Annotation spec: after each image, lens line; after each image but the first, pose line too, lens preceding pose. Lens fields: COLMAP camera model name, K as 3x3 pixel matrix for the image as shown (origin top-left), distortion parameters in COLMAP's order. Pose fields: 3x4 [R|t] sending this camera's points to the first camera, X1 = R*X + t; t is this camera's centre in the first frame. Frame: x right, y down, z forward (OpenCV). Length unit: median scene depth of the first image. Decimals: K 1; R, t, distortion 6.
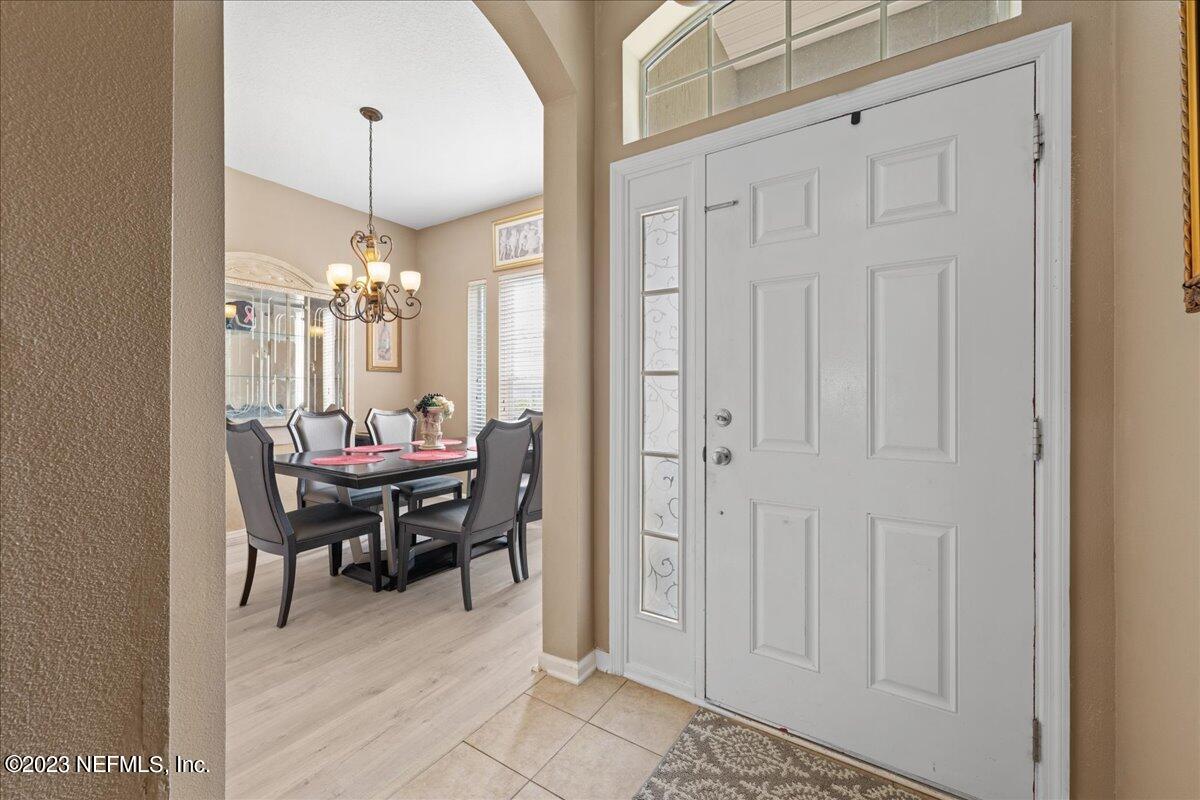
lens RADIAL K [[482.0, 0, 594.8], [0, 482.0, 391.9], [0, 0, 1]] dist [0.000358, 0.000044]
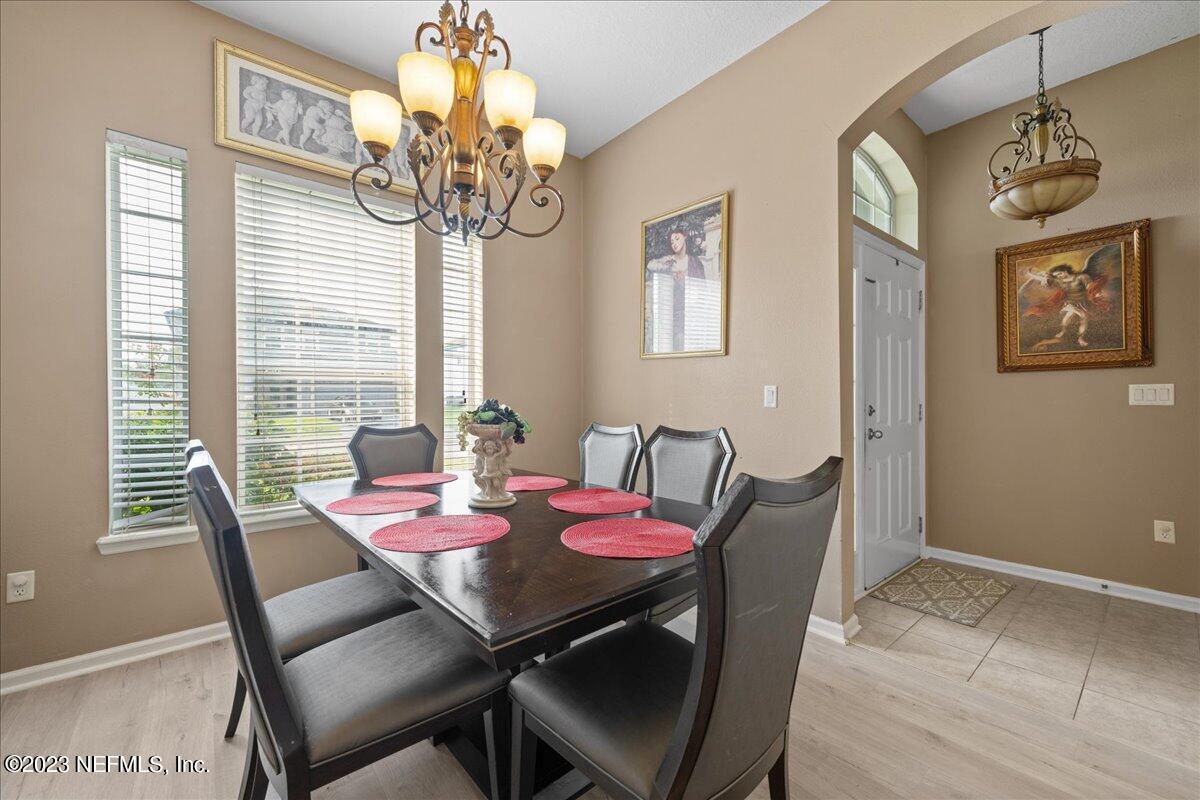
lens RADIAL K [[482.0, 0, 593.7], [0, 482.0, 399.4], [0, 0, 1]] dist [0.000358, 0.000044]
pose [[0.290029, -0.002225, 0.957015, -0.593616], [0.010805, 0.999941, -0.000950, 0.006363], [-0.956957, 0.010616, 0.290036, 0.541532]]
